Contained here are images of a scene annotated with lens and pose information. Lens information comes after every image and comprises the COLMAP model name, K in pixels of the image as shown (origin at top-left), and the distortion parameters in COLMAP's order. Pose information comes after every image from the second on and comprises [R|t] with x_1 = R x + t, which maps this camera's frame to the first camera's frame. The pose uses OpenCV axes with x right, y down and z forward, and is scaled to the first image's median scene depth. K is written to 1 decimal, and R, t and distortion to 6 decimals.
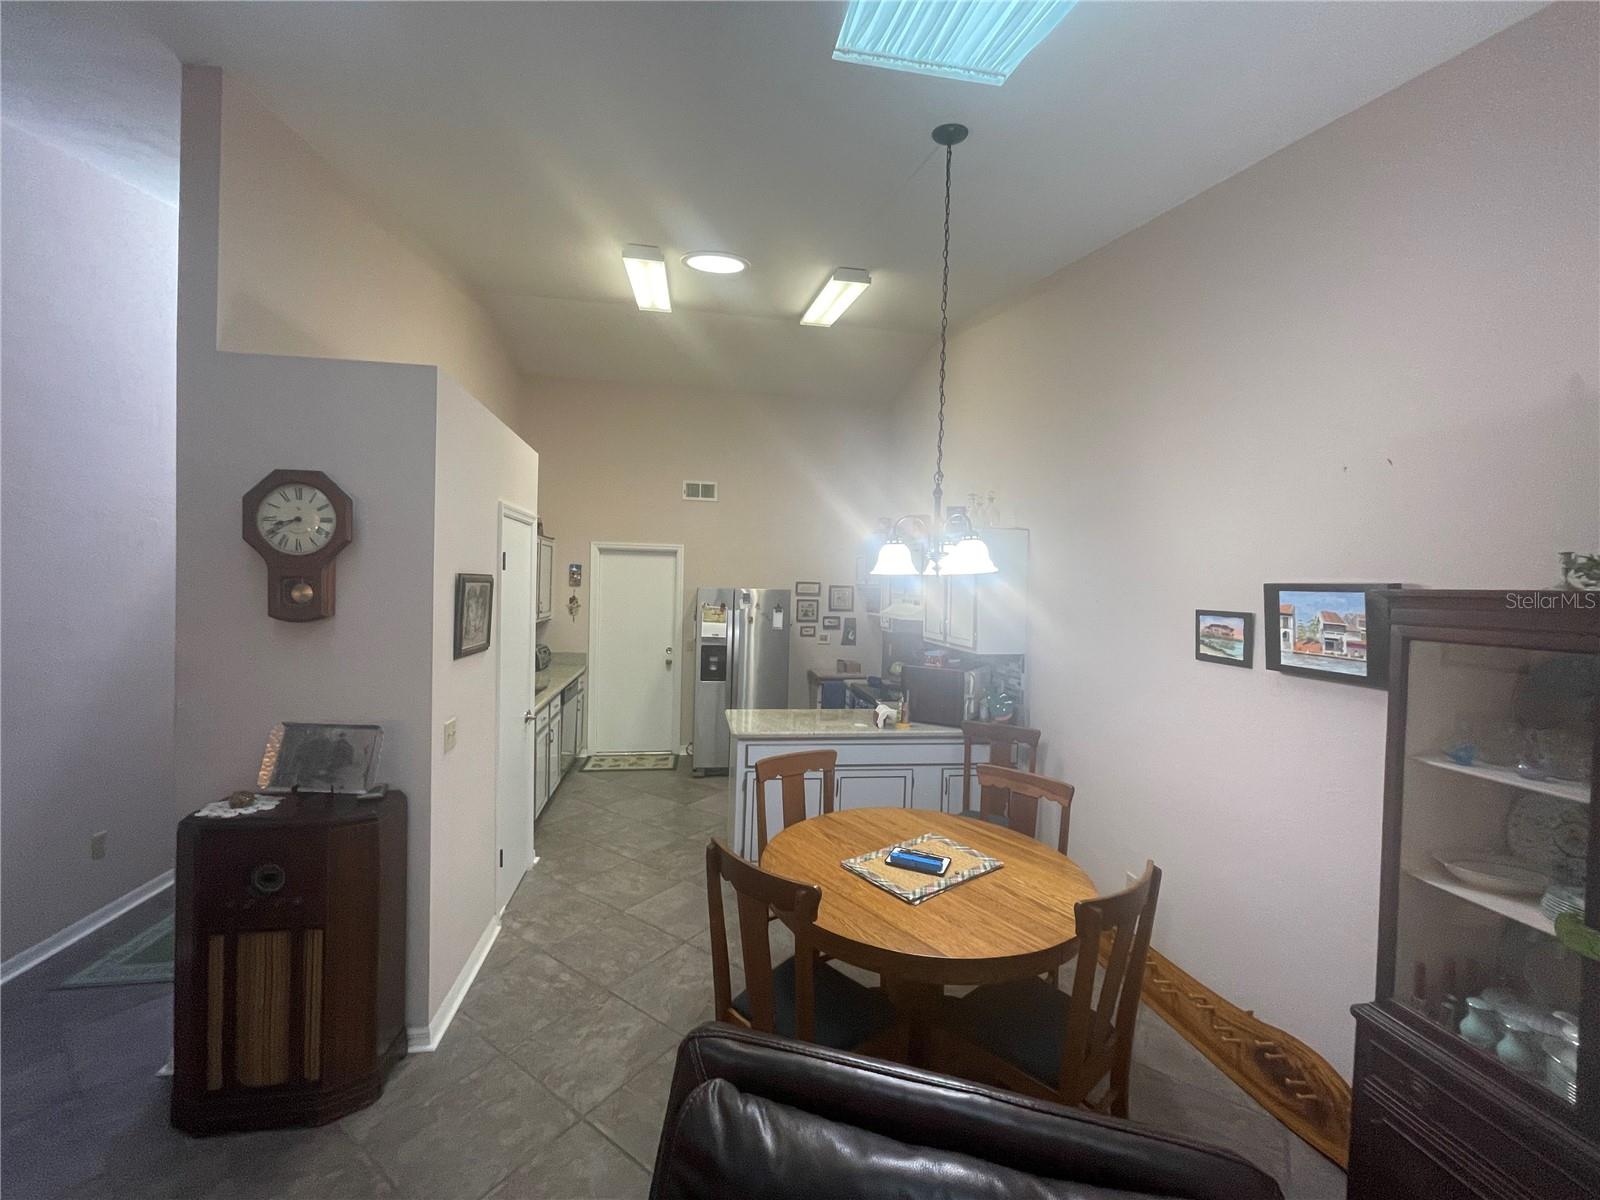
lens RADIAL K [[646.5, 0, 797.8], [0, 646.5, 597.4], [0, 0, 1]] dist [-0.000047, -0.000465]
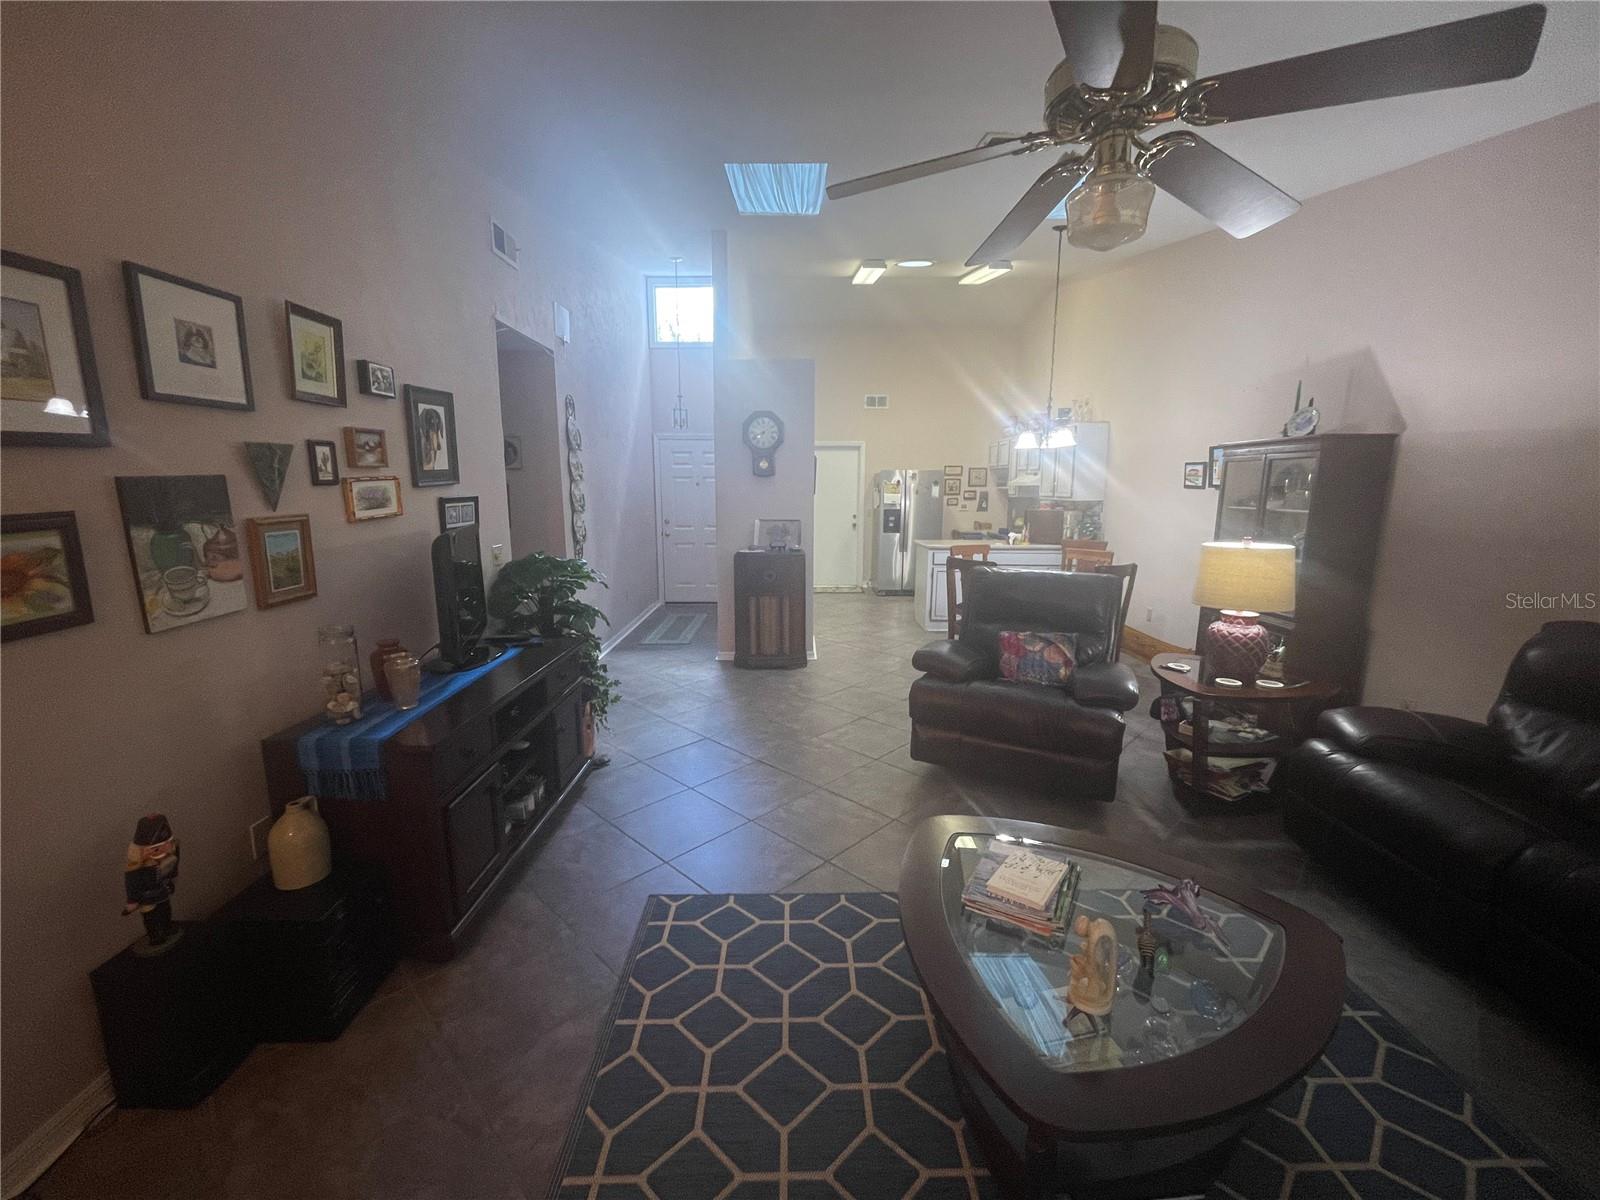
lens RADIAL K [[646.5, 0, 797.8], [0, 646.5, 597.4], [0, 0, 1]] dist [-0.000047, -0.000465]
pose [[0.986646, 0.003990, -0.162829, -0.100747], [0.020733, 0.988491, 0.149852, 0.047463], [0.161553, -0.151226, 0.975208, -0.525674]]
